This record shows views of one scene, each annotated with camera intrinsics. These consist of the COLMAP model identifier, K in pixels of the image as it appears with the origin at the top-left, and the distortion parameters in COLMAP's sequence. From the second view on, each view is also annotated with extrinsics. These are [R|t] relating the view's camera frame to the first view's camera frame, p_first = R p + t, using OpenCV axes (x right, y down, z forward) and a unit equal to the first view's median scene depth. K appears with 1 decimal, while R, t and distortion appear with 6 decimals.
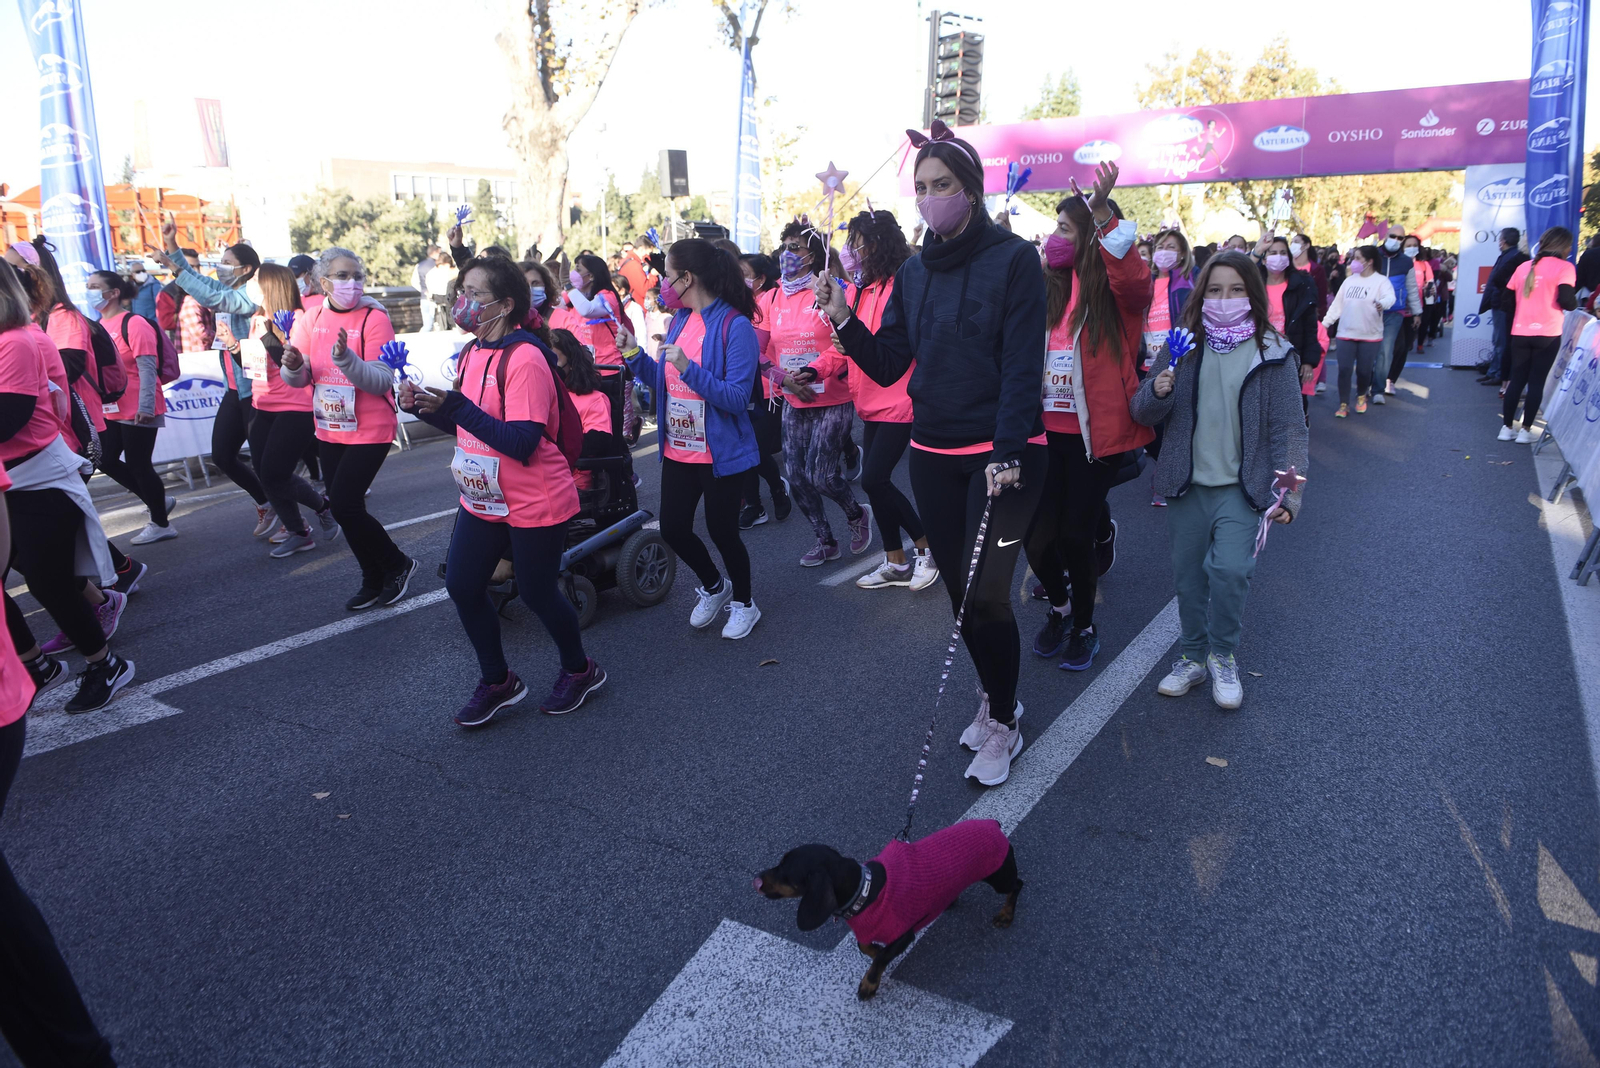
lens RADIAL K [[1092.0, 0, 792.4], [0, 1092.0, 523.8], [0, 0, 1]] dist [-0.051839, -0.001012]
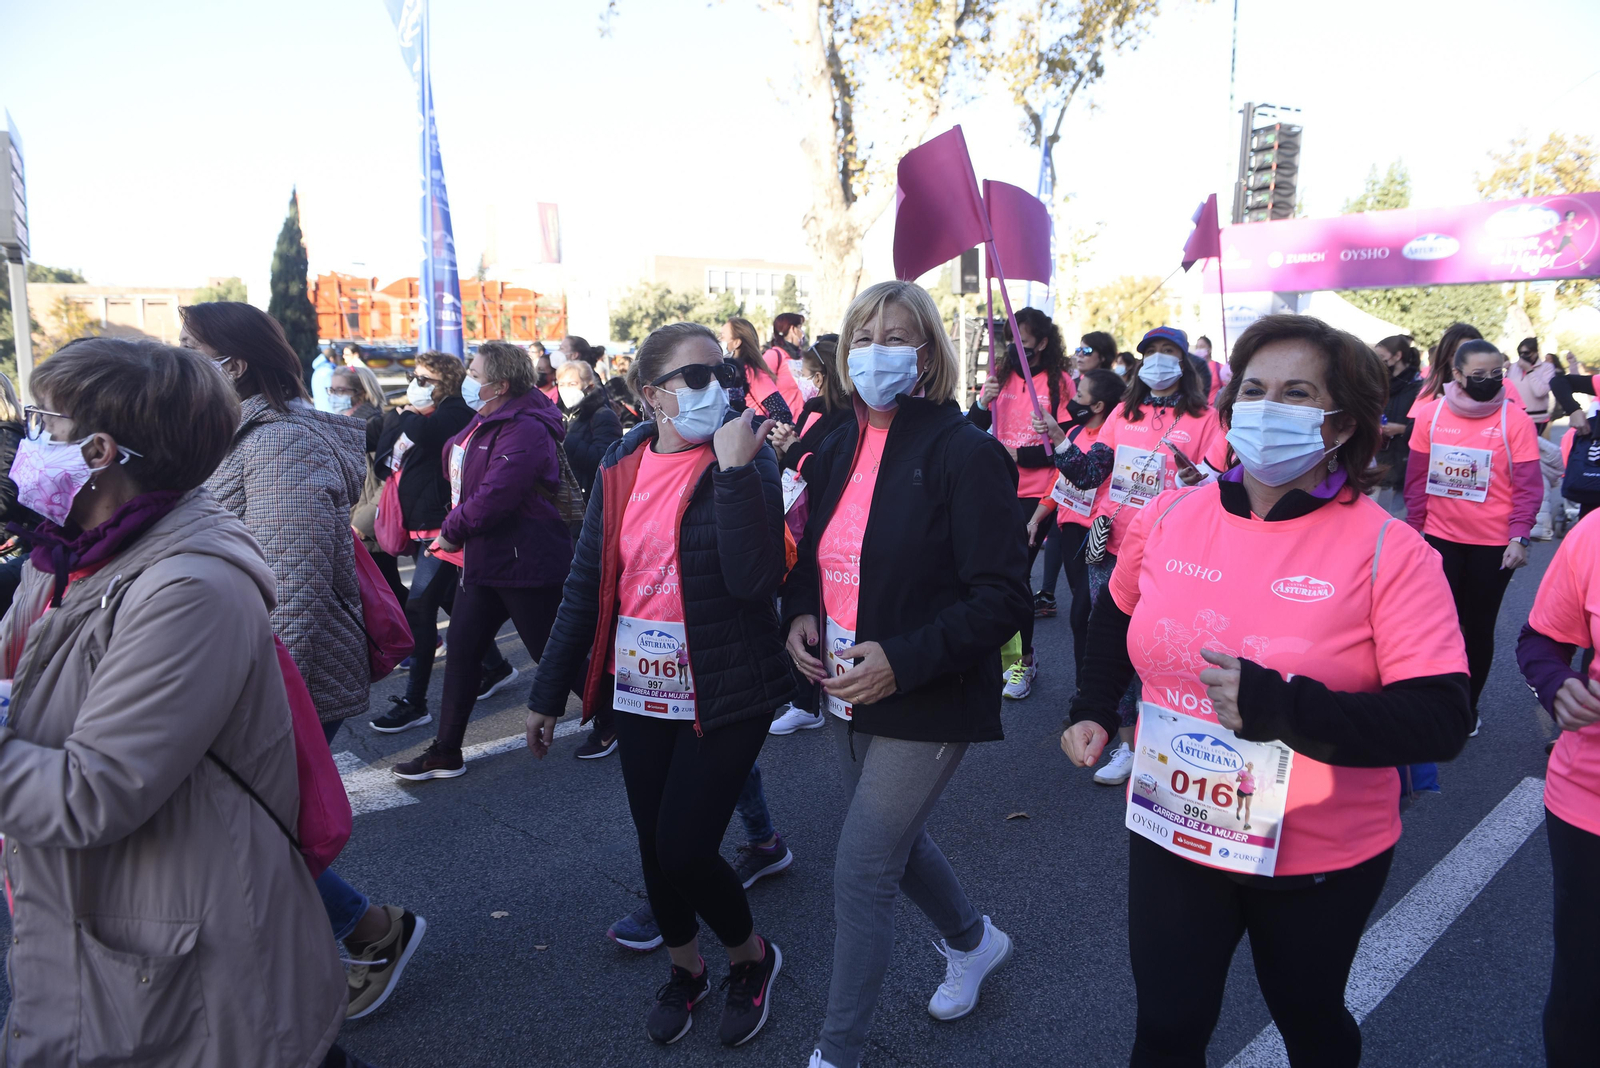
lens RADIAL K [[1087.2, 0, 793.7], [0, 1087.2, 526.4], [0, 0, 1]] dist [-0.055221, 0.002362]
pose [[0.965587, 0.051027, -0.255025, 0.002739], [-0.070902, 0.995069, -0.069354, -0.006473], [0.250229, 0.085049, 0.964444, 0.015720]]
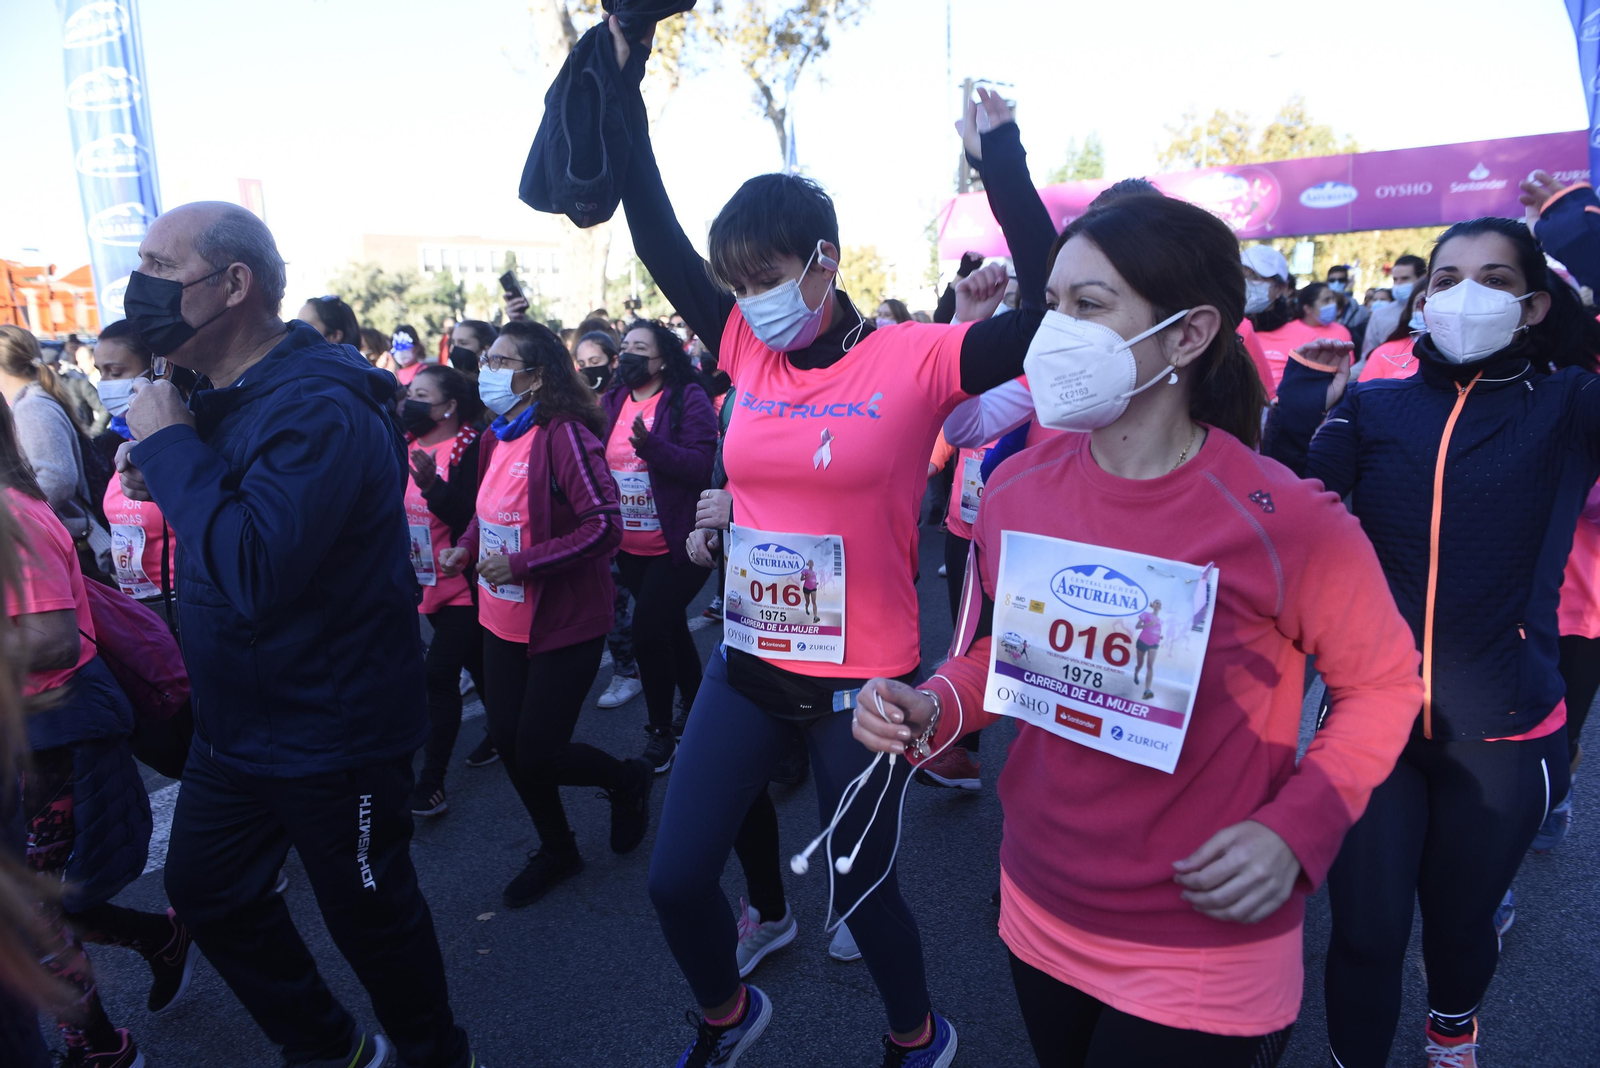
lens RADIAL K [[1086.7, 0, 793.0], [0, 1086.7, 525.3], [0, 0, 1]] dist [-0.055344, 0.002352]
pose [[0.999656, -0.016918, -0.020064, -0.017935], [0.015829, 0.998455, -0.053262, -0.005042], [0.020934, 0.052926, 0.998379, 0.011031]]
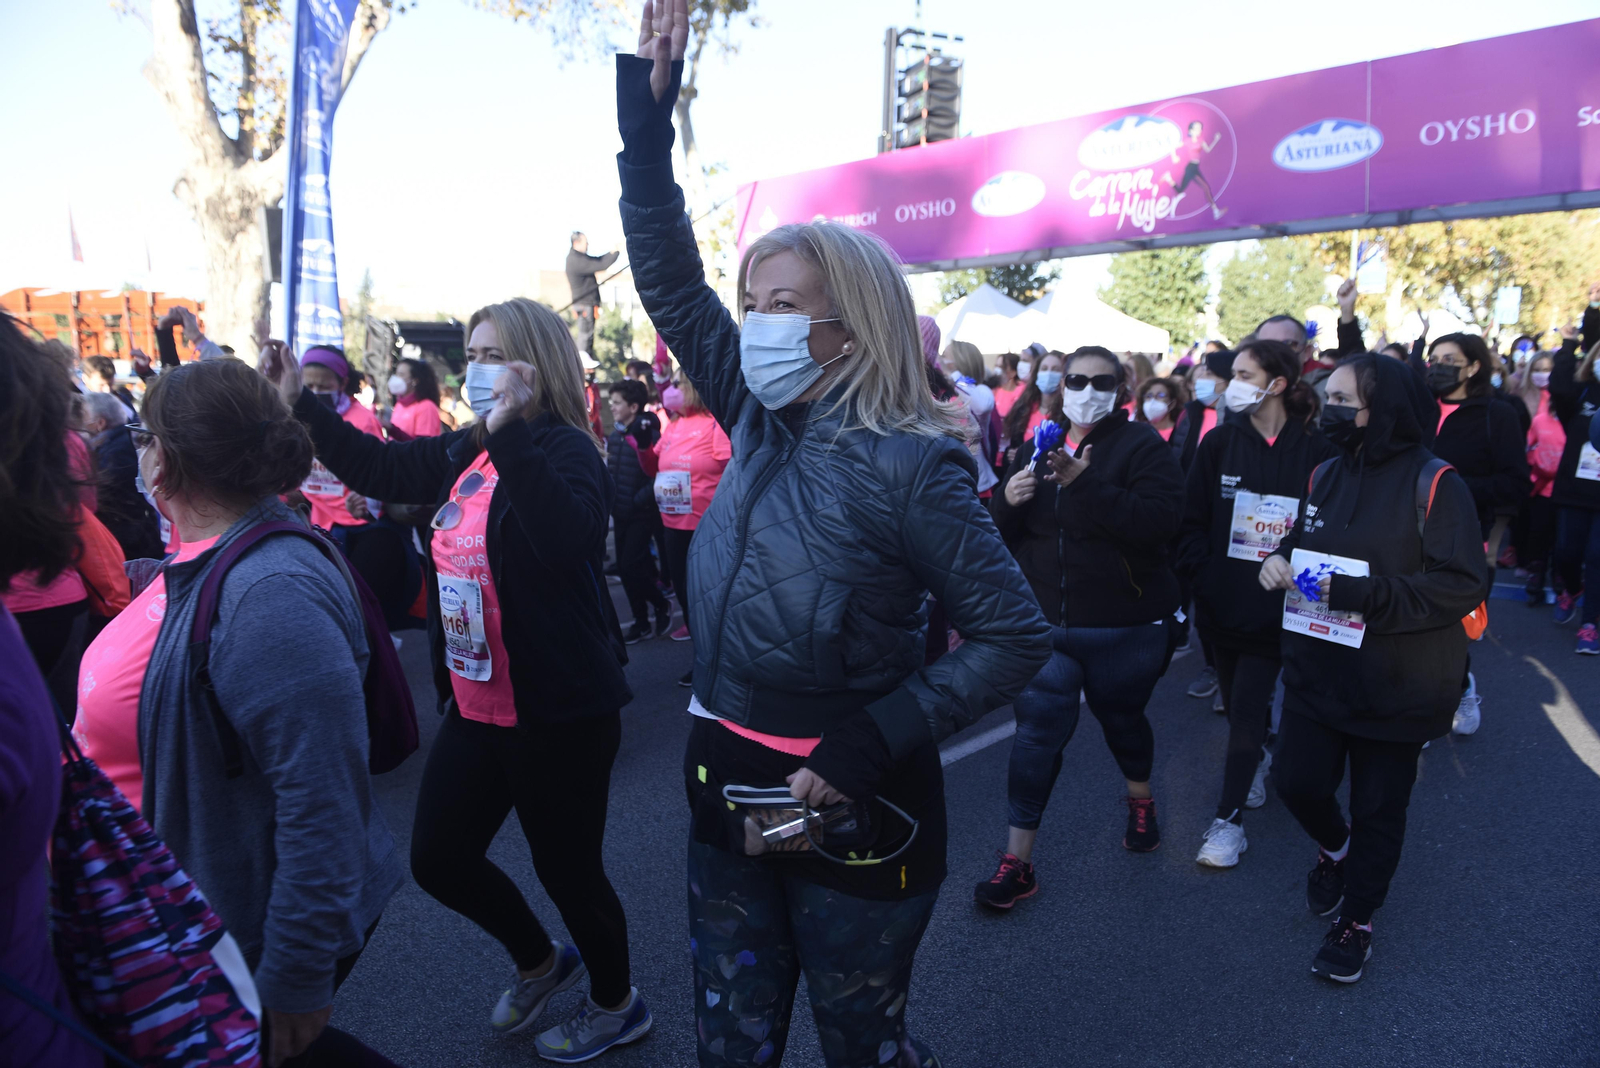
lens RADIAL K [[1088.4, 0, 792.7], [0, 1088.4, 524.8], [0, 0, 1]] dist [-0.054210, 0.000226]
pose [[0.981926, 0.029278, -0.186988, 0.205406], [-0.046578, 0.994959, -0.088807, -0.083896], [0.183445, 0.095911, 0.978340, 0.320645]]
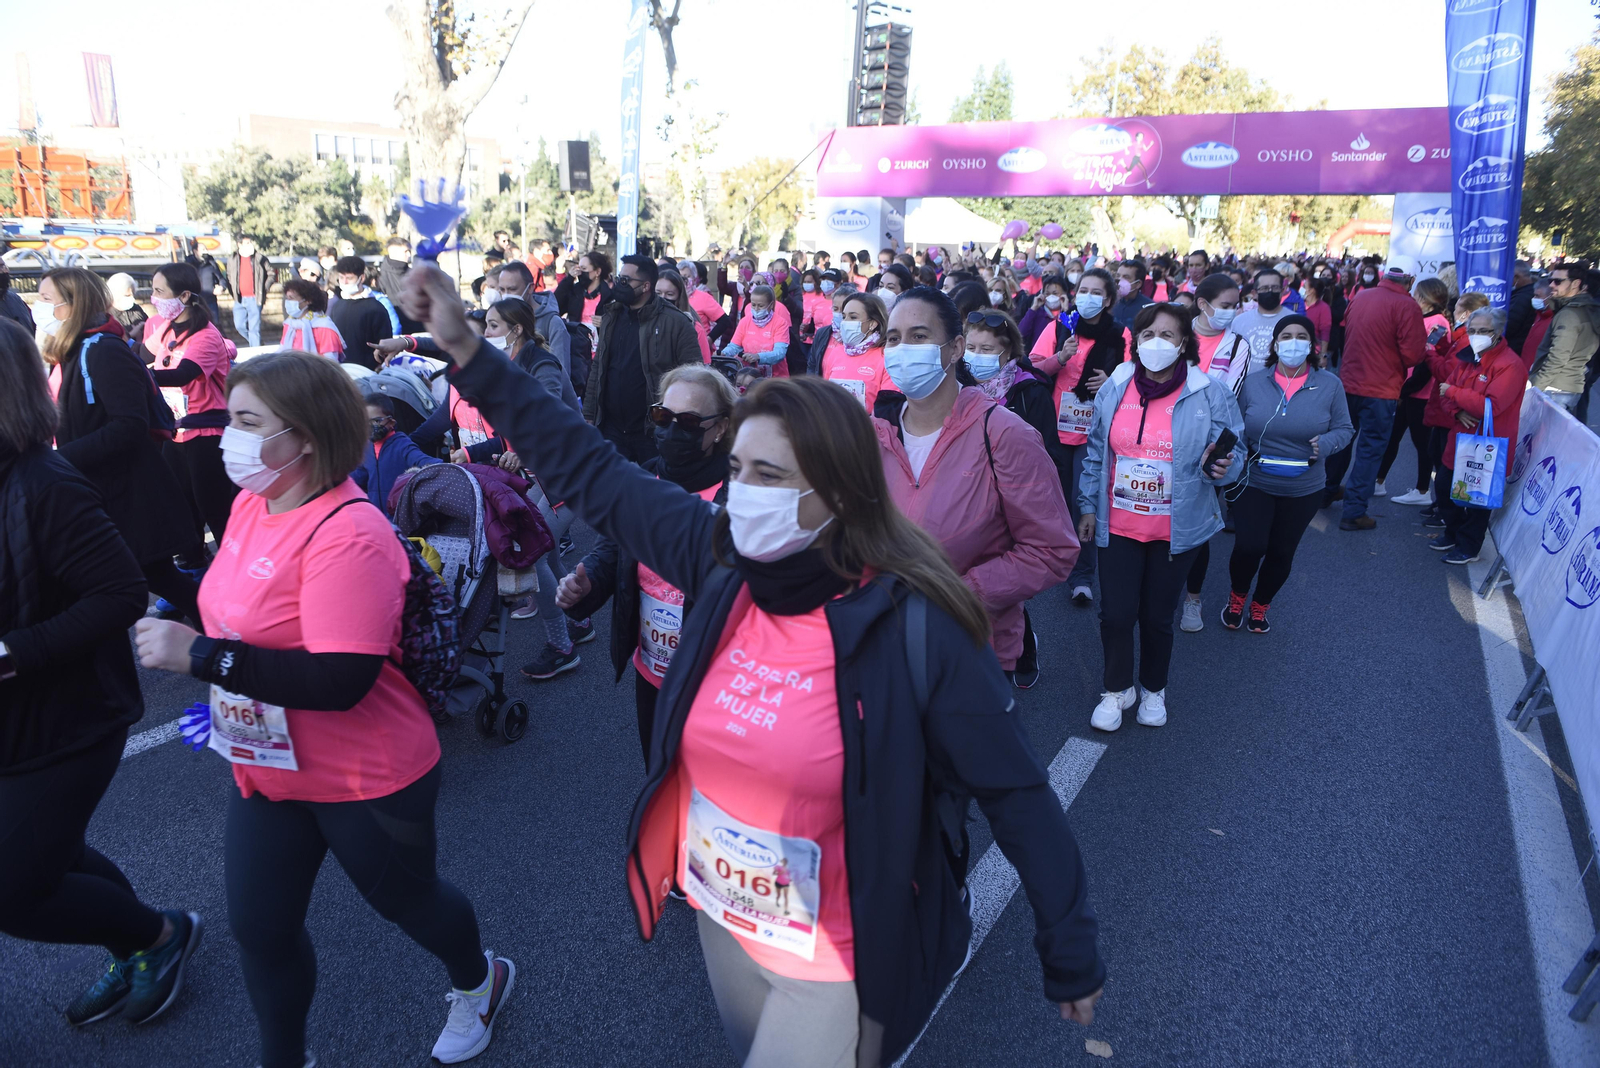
lens RADIAL K [[1092.0, 0, 792.4], [0, 1092.0, 523.8], [0, 0, 1]] dist [-0.051839, -0.001012]
pose [[0.997635, 0.020716, 0.065545, 0.016343], [-0.022085, 0.999551, 0.020229, -0.026011], [-0.065096, -0.021629, 0.997645, 0.034164]]
